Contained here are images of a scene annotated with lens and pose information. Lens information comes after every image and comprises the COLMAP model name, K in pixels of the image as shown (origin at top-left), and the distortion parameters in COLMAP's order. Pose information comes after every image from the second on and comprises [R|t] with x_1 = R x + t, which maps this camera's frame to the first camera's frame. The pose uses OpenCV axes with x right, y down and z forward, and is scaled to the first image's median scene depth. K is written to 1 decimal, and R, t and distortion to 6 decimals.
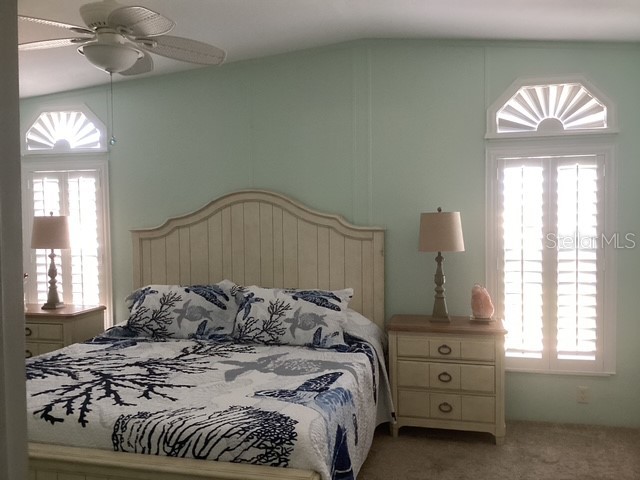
lens RADIAL K [[572.7, 0, 320.8], [0, 572.7, 238.4], [0, 0, 1]] dist [0.078699, -0.156149]
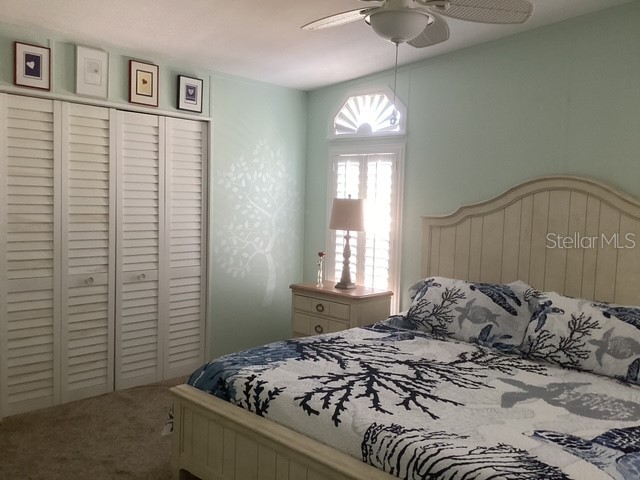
lens RADIAL K [[572.7, 0, 320.7], [0, 572.7, 237.4], [0, 0, 1]] dist [0.078699, -0.156149]
pose [[0.860020, 0.074614, -0.504776, 0.010384], [-0.063199, 0.997210, 0.039728, -0.008752], [0.506332, -0.002266, 0.862336, 0.122194]]
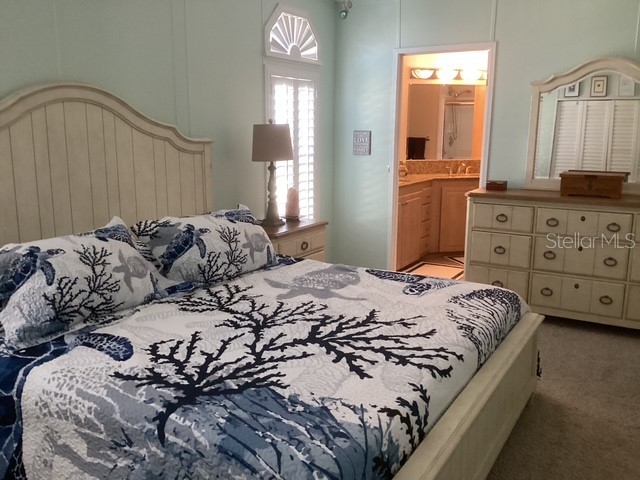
lens RADIAL K [[572.7, 0, 318.2], [0, 572.7, 241.5], [0, 0, 1]] dist [0.078699, -0.156149]
pose [[0.304526, -0.173061, 0.936650, -0.840516], [0.037476, 0.984771, 0.169768, -0.008287], [-0.951766, -0.016597, 0.306374, 0.624387]]
